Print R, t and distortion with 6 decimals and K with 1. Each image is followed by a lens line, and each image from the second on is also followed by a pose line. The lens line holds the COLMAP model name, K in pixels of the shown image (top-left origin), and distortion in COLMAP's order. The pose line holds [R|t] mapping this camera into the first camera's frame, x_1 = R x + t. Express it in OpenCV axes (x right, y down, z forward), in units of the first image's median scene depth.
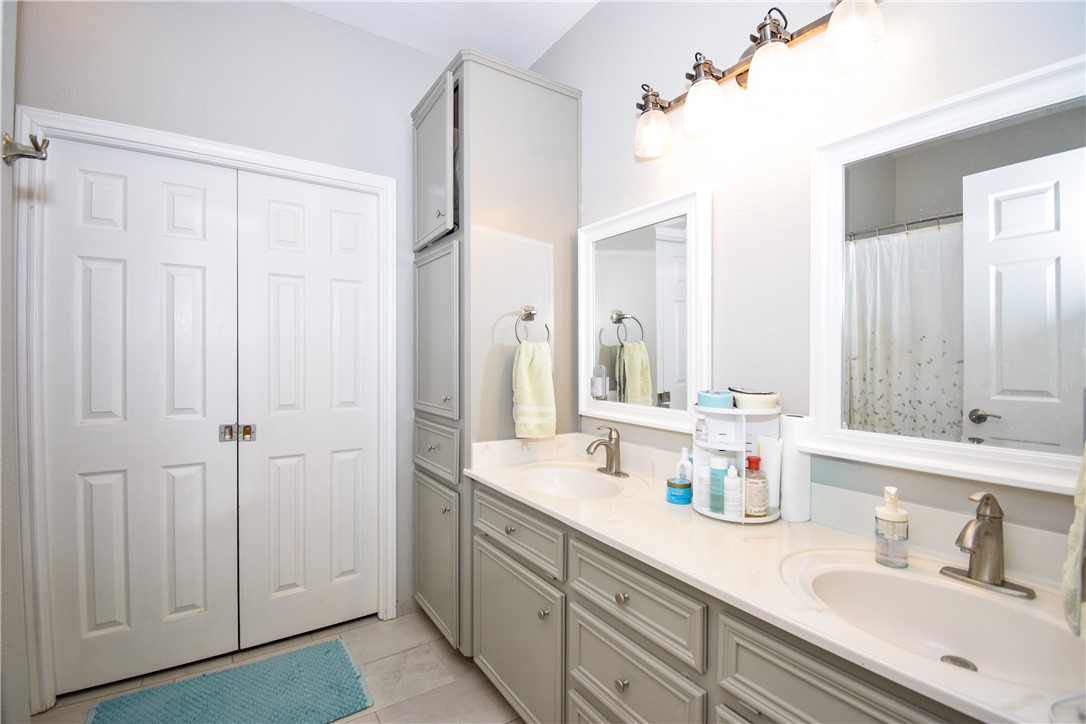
lens RADIAL K [[474.1, 0, 542.3], [0, 474.1, 349.2], [0, 0, 1]] dist [0.001245, -0.021283]
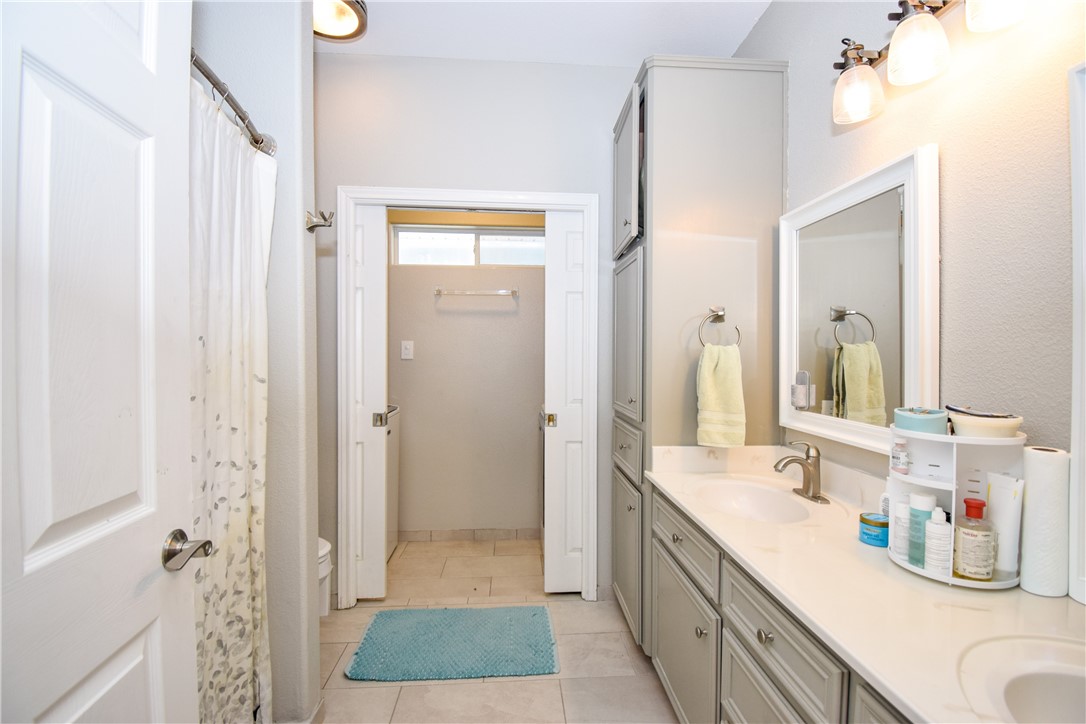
lens RADIAL K [[464.7, 0, 544.0], [0, 464.7, 348.2], [0, 0, 1]] dist [-0.001119, -0.020830]
pose [[0.868410, -0.005861, -0.495812, 0.146251], [0.005968, 0.999981, -0.001368, -0.010851], [0.495811, -0.001771, 0.868429, 0.027053]]
